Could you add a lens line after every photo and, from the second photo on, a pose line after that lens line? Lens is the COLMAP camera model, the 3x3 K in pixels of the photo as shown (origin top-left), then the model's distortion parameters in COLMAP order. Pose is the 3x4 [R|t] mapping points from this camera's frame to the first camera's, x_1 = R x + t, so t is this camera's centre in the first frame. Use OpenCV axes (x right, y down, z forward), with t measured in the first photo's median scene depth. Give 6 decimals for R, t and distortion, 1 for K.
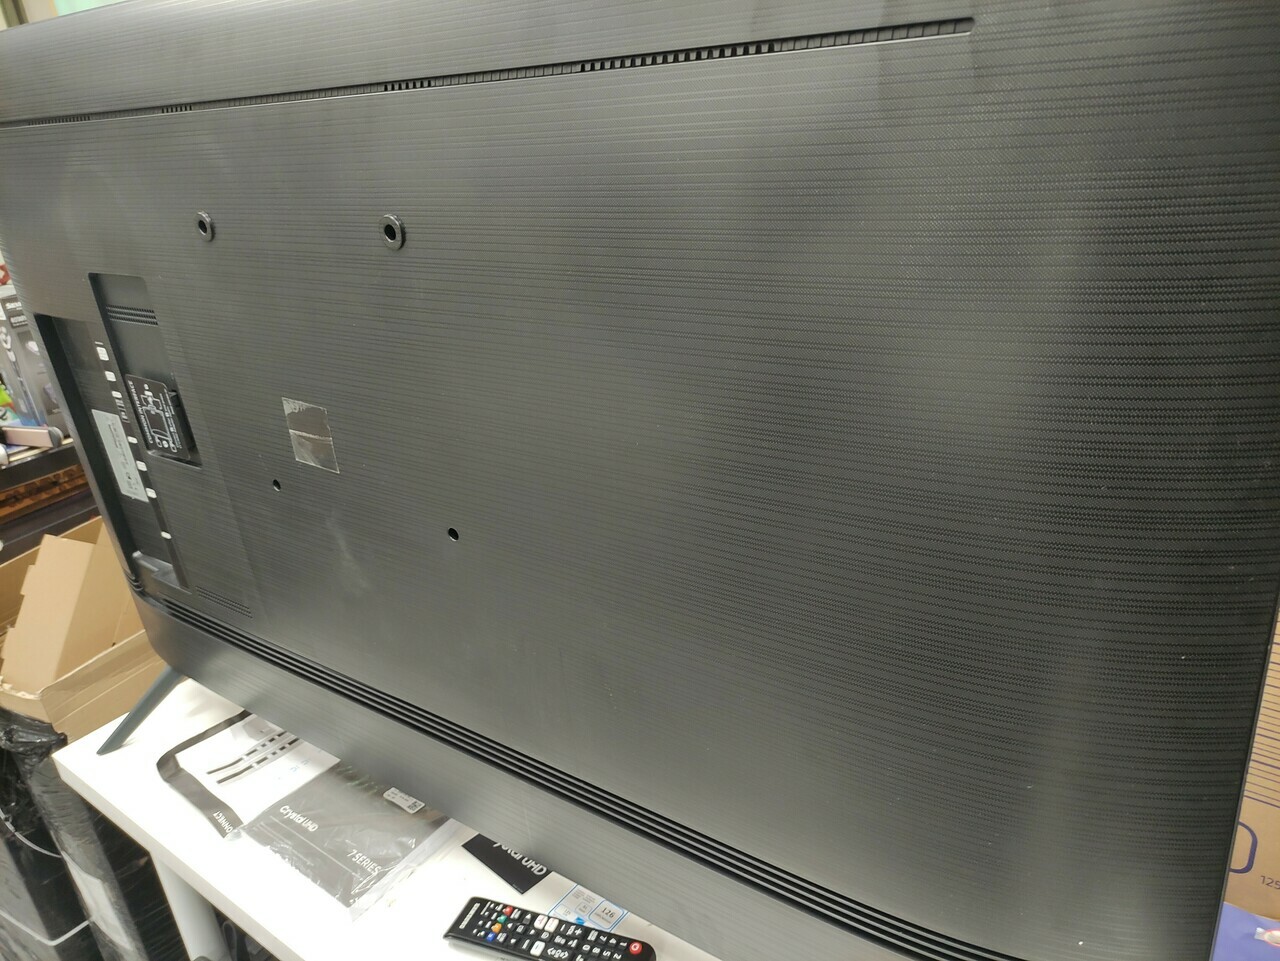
lens RADIAL K [[954.4, 0, 637.9], [0, 954.4, 475.7], [0, 0, 1]] dist [0.028143, -0.013702]
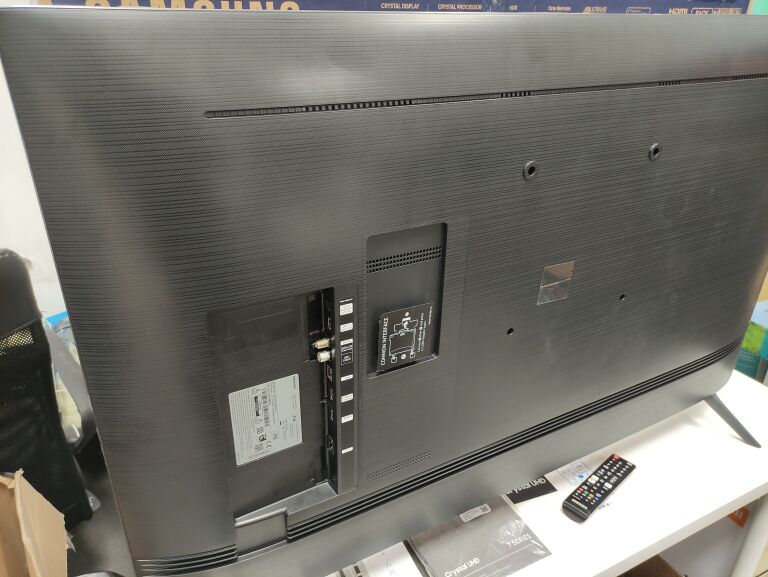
lens RADIAL K [[564.0, 0, 378.1], [0, 564.0, 285.8], [0, 0, 1]] dist [0.026999, -0.011810]
pose [[0.425631, -0.296167, 0.855057, -1.143451], [0.319140, 0.933336, 0.164418, -0.259653], [-0.846751, 0.202901, 0.491776, 0.658514]]
